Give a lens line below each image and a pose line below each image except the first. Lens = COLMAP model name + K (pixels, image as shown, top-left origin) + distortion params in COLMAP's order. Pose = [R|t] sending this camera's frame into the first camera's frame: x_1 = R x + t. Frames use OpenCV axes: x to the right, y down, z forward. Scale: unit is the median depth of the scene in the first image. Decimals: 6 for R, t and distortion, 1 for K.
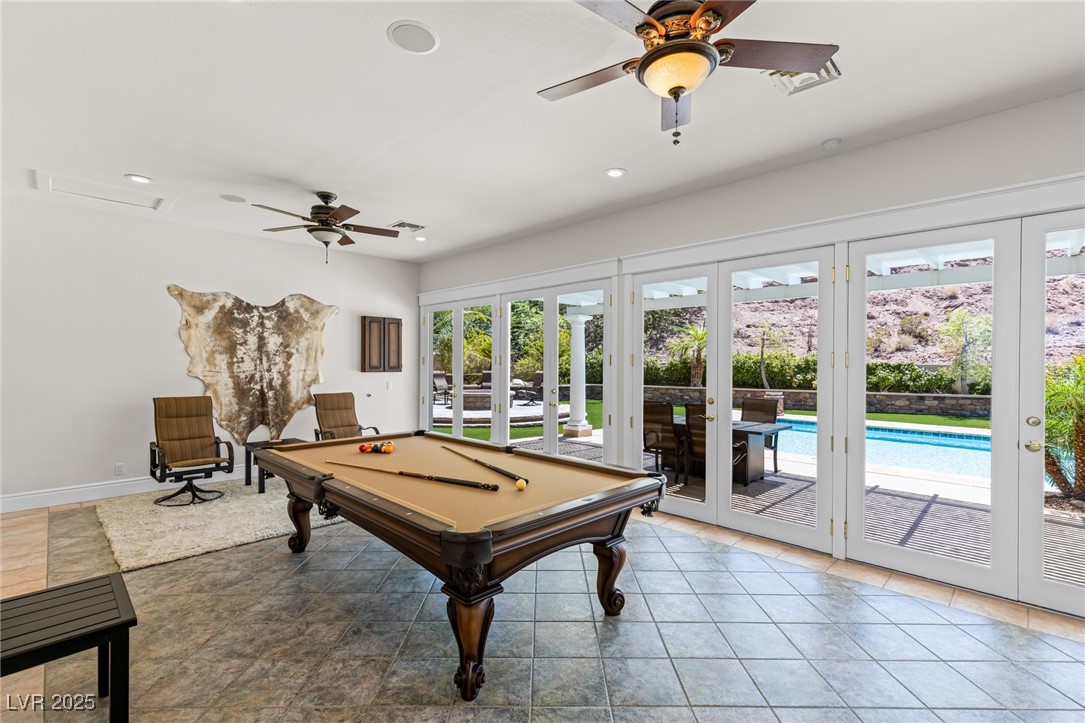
lens RADIAL K [[494.2, 0, 554.6], [0, 494.2, 367.1], [0, 0, 1]] dist [0.008661, -0.000121]
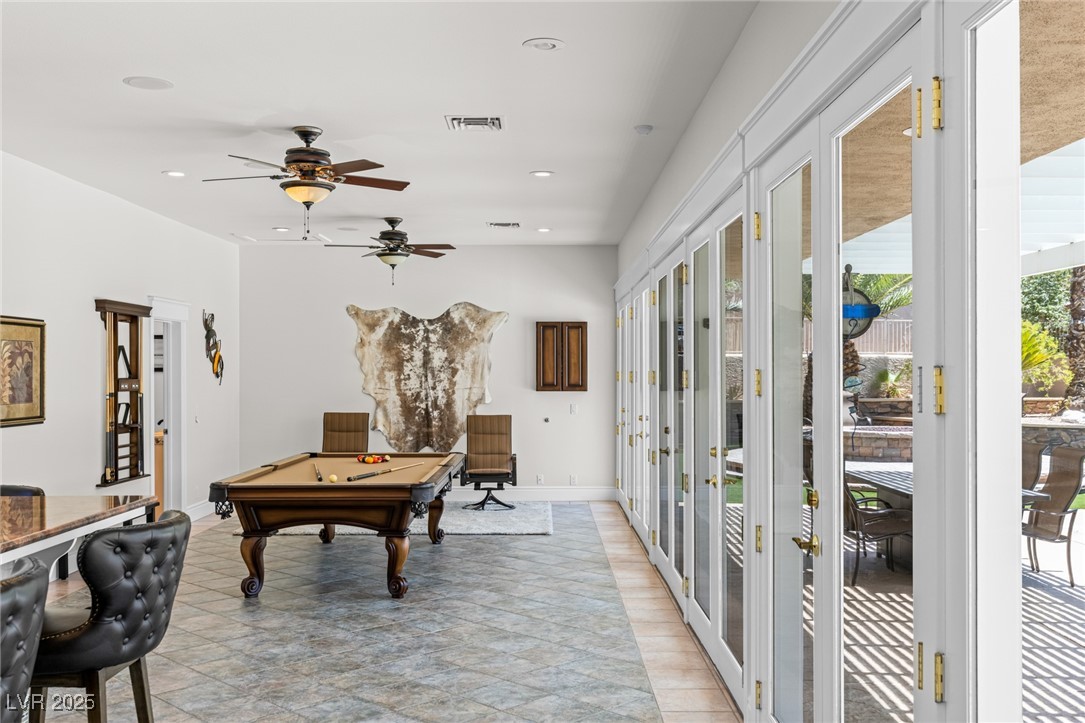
lens RADIAL K [[1045.2, 0, 542.5], [0, 1045.2, 361.5], [0, 0, 1]] dist [-0.000955, -0.004536]
pose [[0.703667, -0.011712, -0.710433, 0.947512], [-0.003358, 0.999798, -0.019809, -0.004861], [0.710522, 0.016324, 0.703486, -0.224873]]
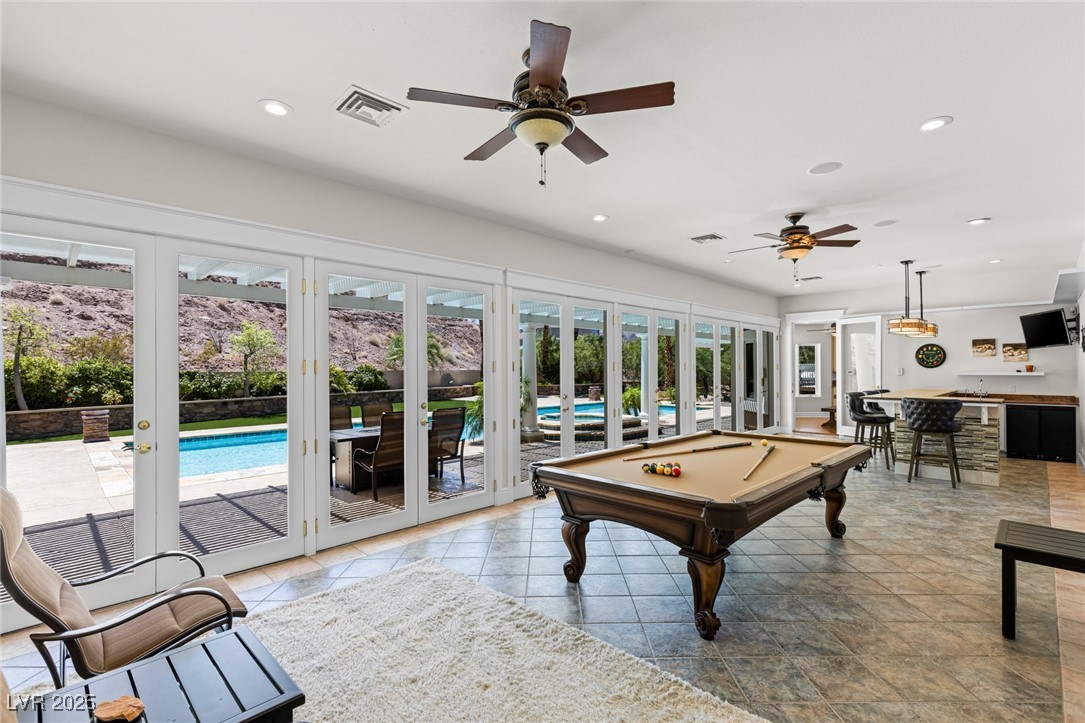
lens RADIAL K [[501.5, 0, 542.5], [0, 501.5, 361.5], [0, 0, 1]] dist [0.010390, 0.000025]
pose [[0.032135, 0.009224, 0.999441, -0.695826], [0.017624, 0.999797, -0.009794, -0.009885], [-0.999328, 0.017929, 0.031965, 0.668016]]
